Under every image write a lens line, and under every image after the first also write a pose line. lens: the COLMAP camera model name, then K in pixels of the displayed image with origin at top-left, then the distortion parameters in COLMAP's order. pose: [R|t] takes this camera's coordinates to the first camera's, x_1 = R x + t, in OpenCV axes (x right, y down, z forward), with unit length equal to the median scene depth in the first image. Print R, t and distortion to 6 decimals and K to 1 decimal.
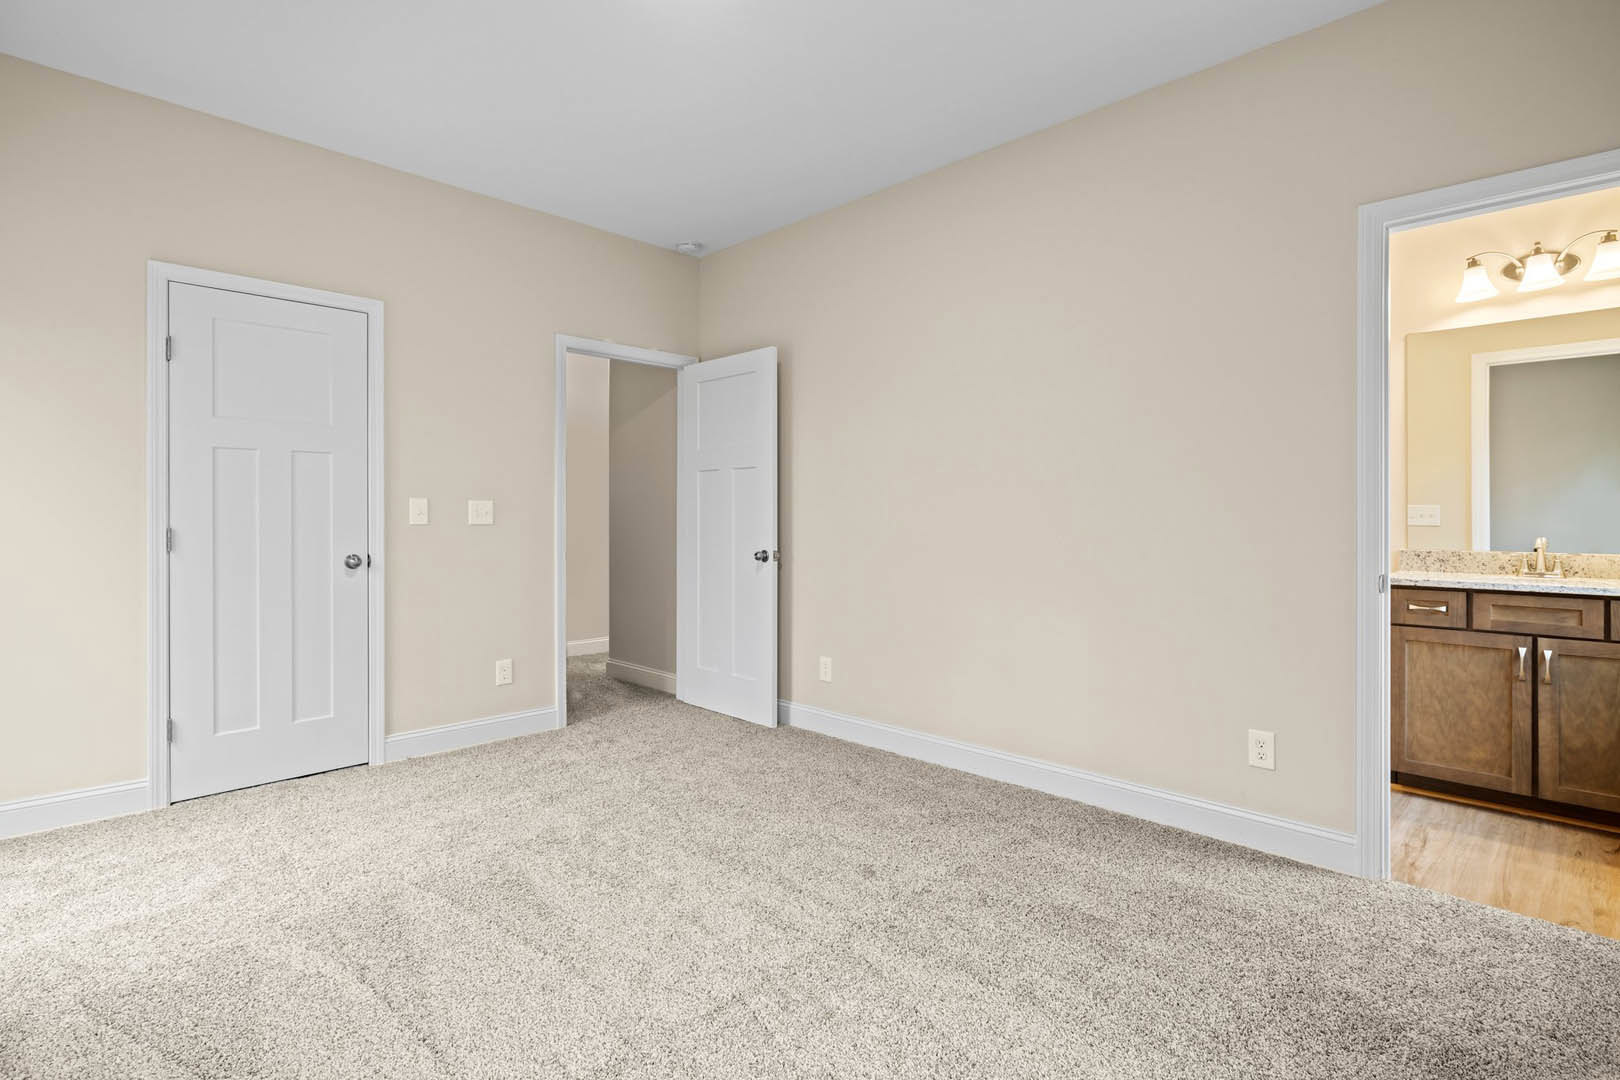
lens RADIAL K [[784.7, 0, 805.1], [0, 784.7, 513.2], [0, 0, 1]] dist [-0.001186, -0.000253]
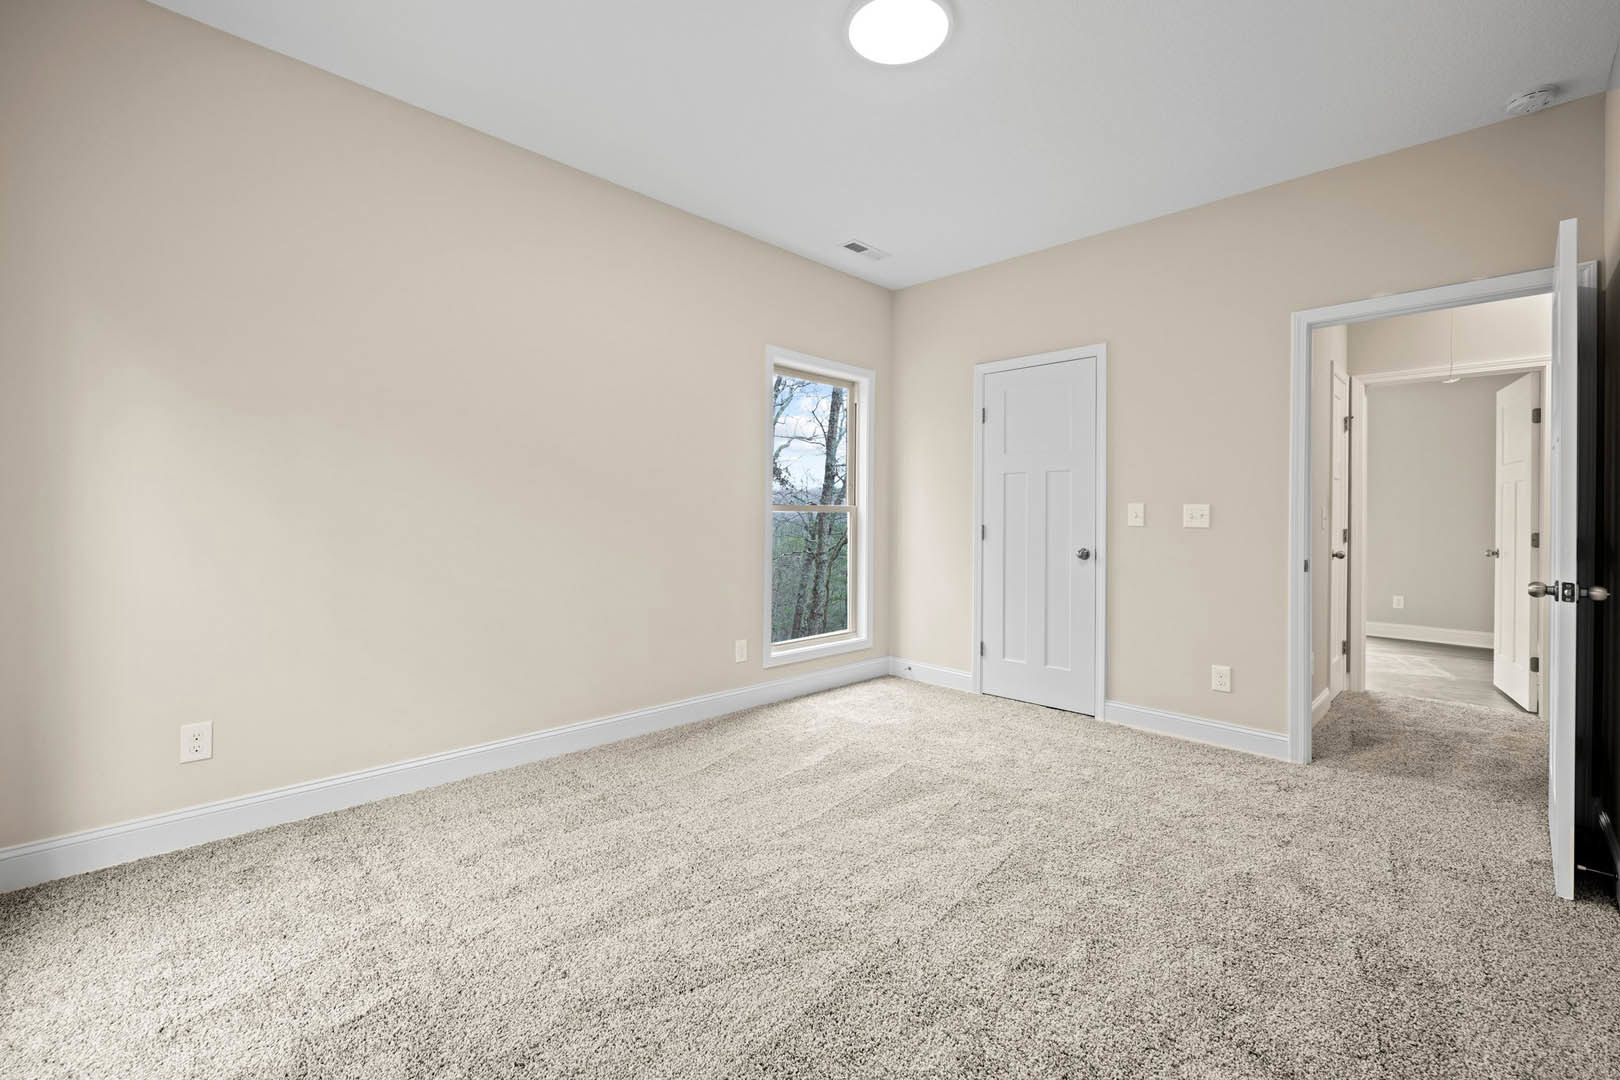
lens RADIAL K [[683.4, 0, 805.7], [0, 683.4, 519.2], [0, 0, 1]] dist [-0.000207, 0.000022]
pose [[0.004215, 0.001388, -0.999990, 0.540869], [-0.005951, 0.999981, 0.001363, 0.006180], [0.999973, 0.005945, 0.004223, 0.548787]]
